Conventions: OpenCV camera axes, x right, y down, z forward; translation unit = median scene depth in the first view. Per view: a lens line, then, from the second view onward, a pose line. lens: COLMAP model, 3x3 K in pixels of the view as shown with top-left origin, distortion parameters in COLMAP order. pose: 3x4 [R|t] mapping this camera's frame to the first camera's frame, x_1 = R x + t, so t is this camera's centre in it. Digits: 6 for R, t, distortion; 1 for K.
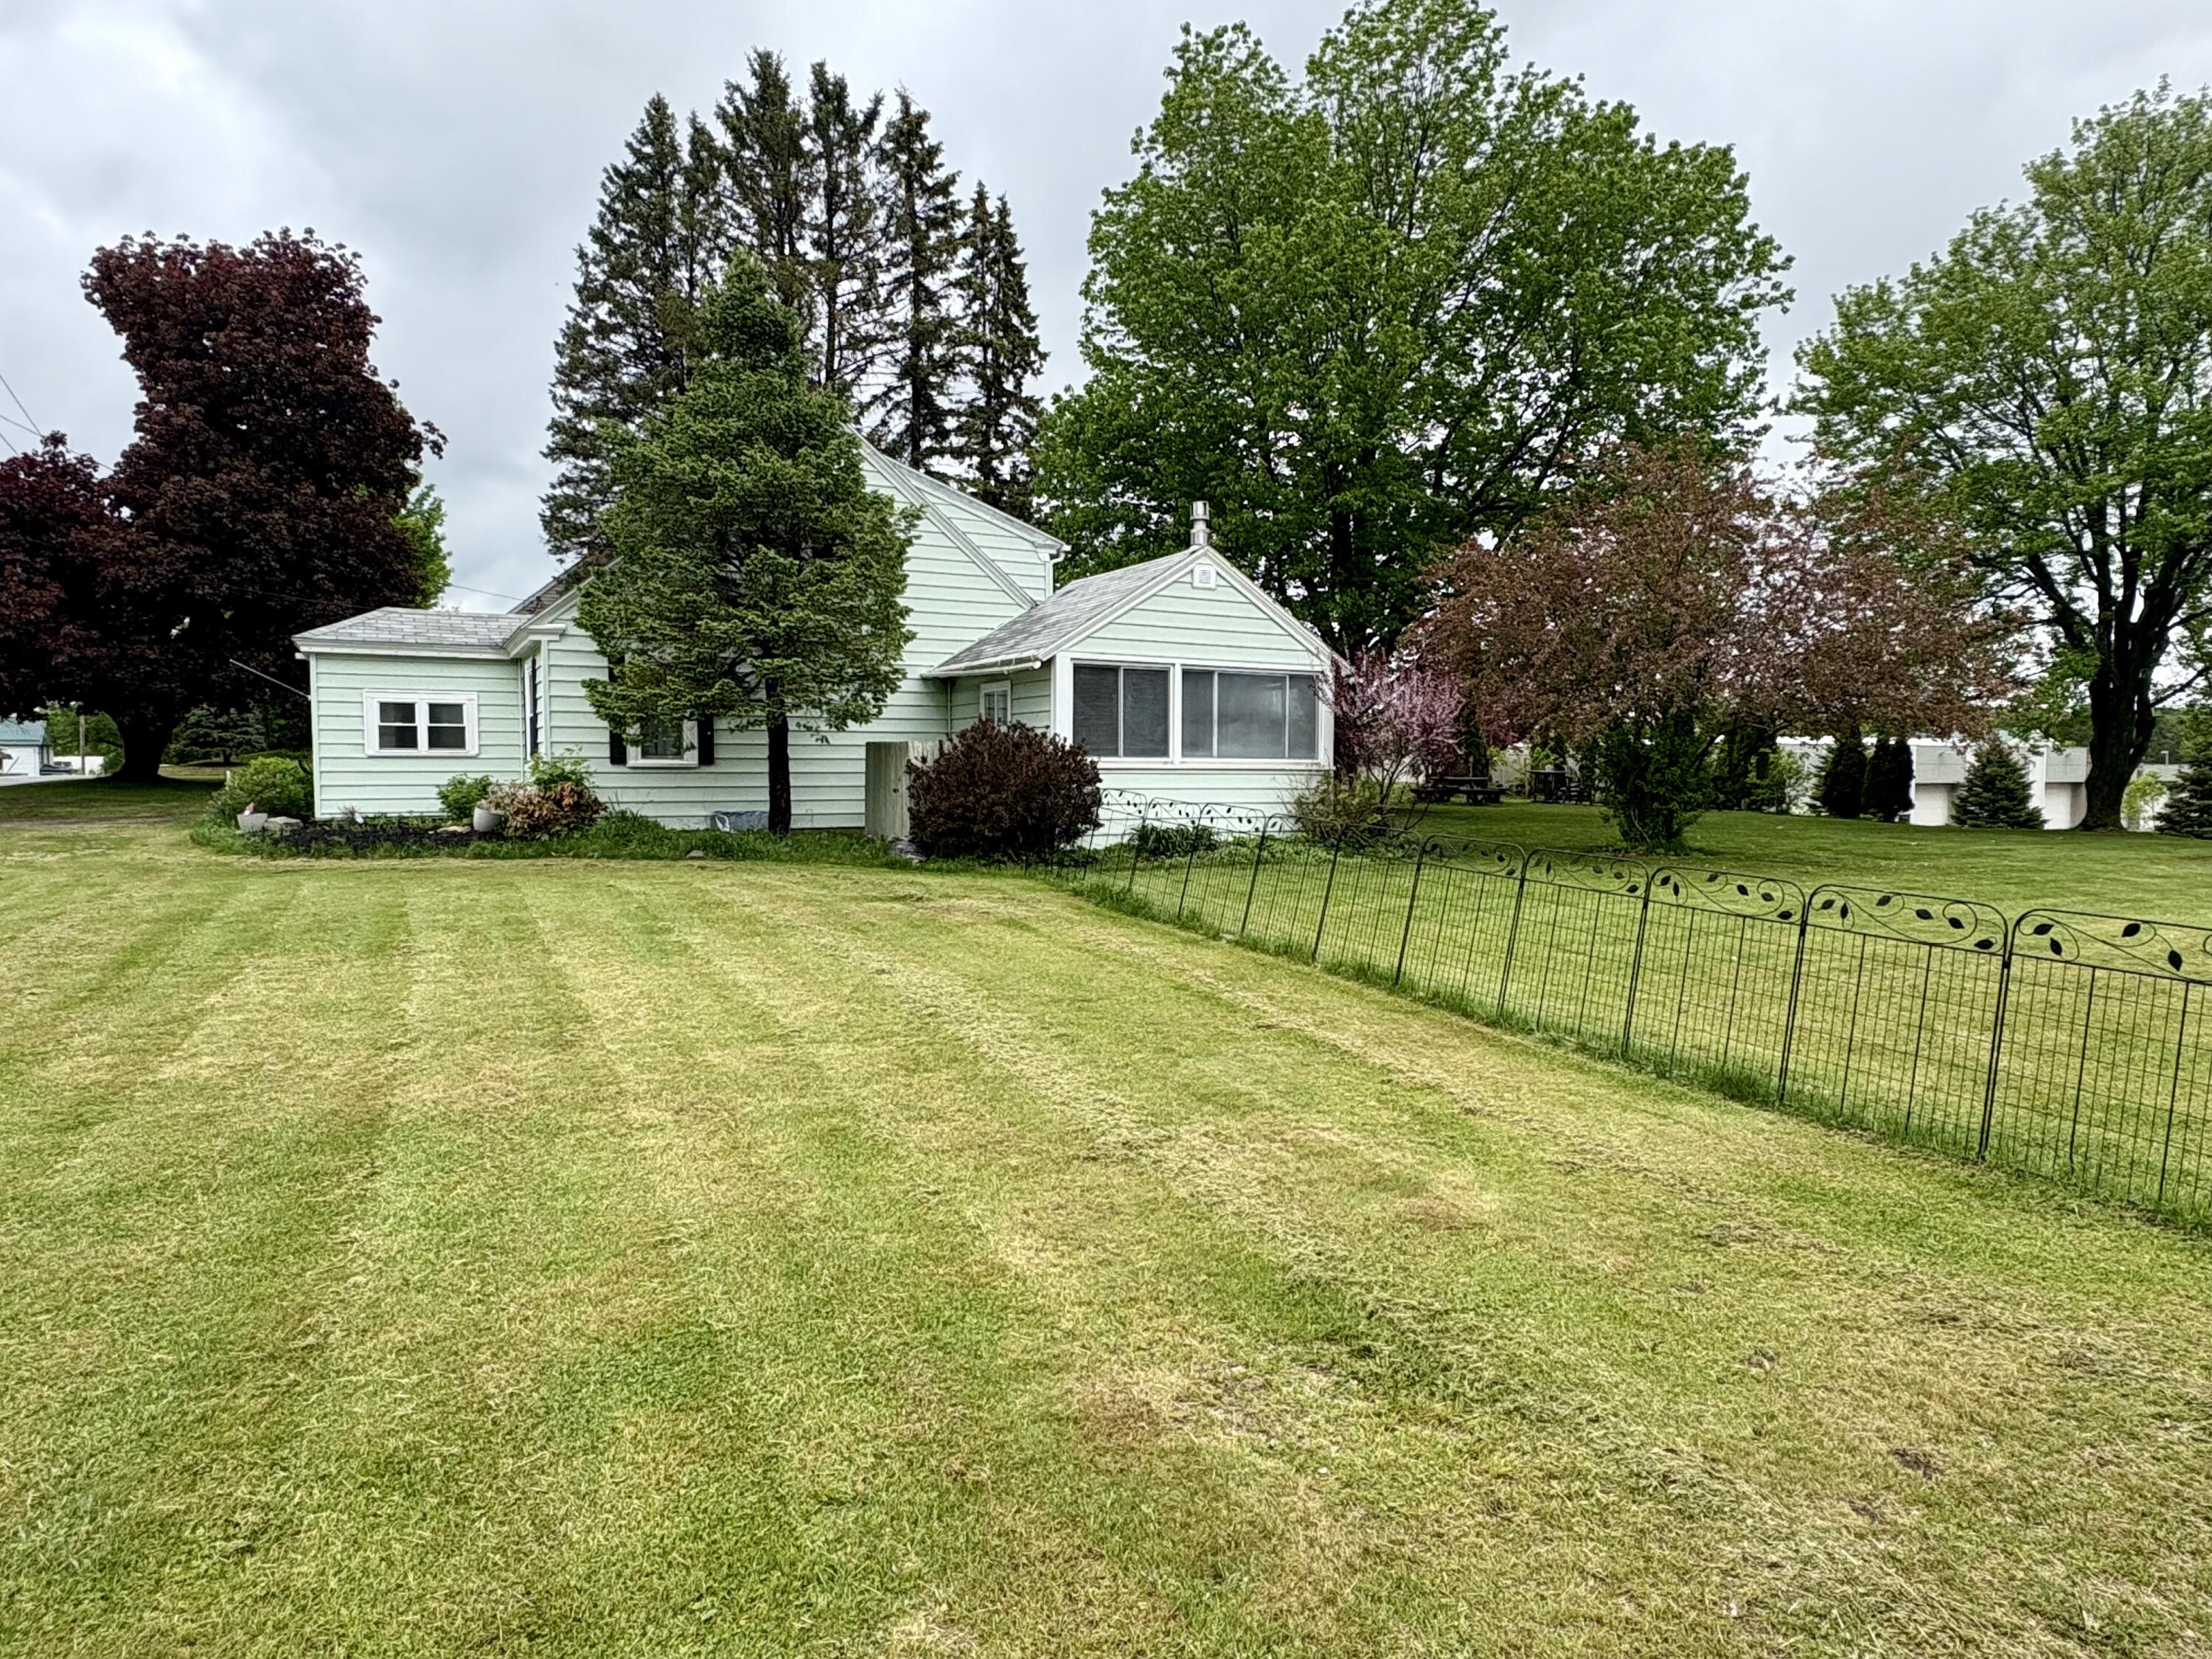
lens RADIAL K [[1294.4, 0, 1106.6], [0, 1294.4, 875.4], [0, 0, 1]] dist [0.001964, 0.000419]
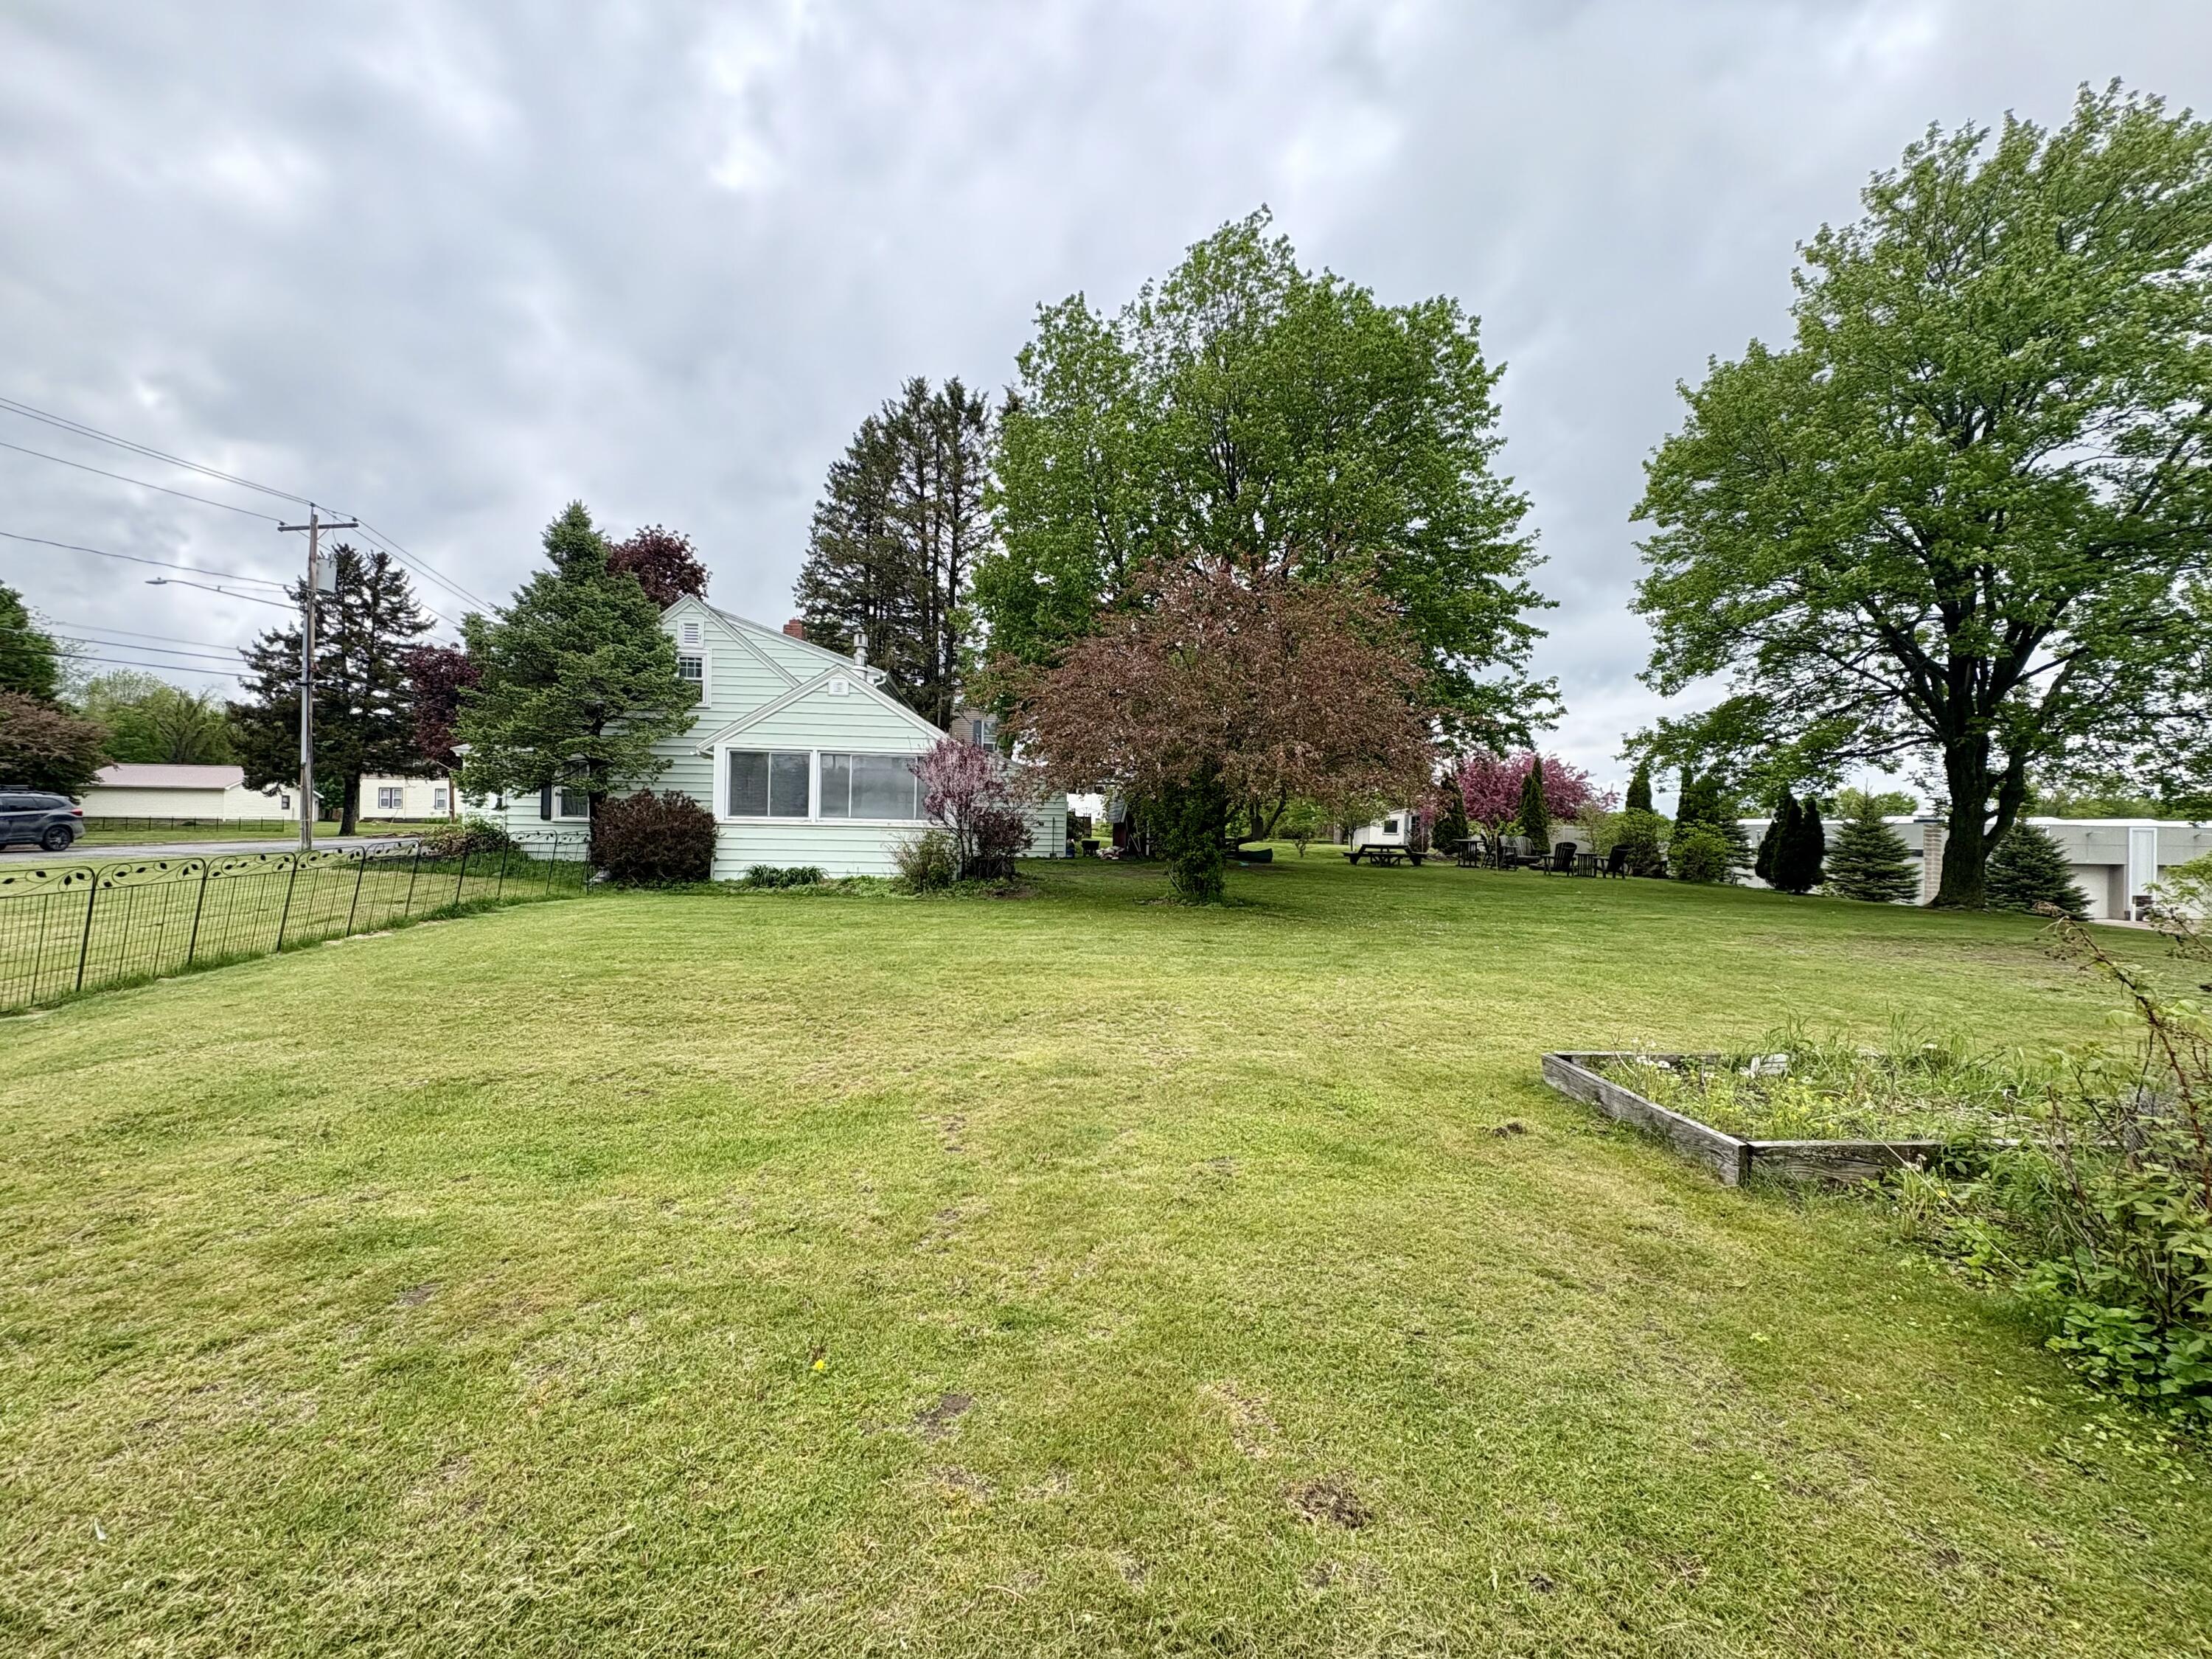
lens RADIAL K [[892.6, 0, 1093.4], [0, 892.6, 829.9], [0, 0, 1]] dist [-0.000427, 0.000085]
pose [[0.910127, 0.014465, -0.414076, 0.708225], [-0.051196, 0.995658, -0.077746, -0.019673], [0.411154, 0.091958, 0.906916, 0.266226]]
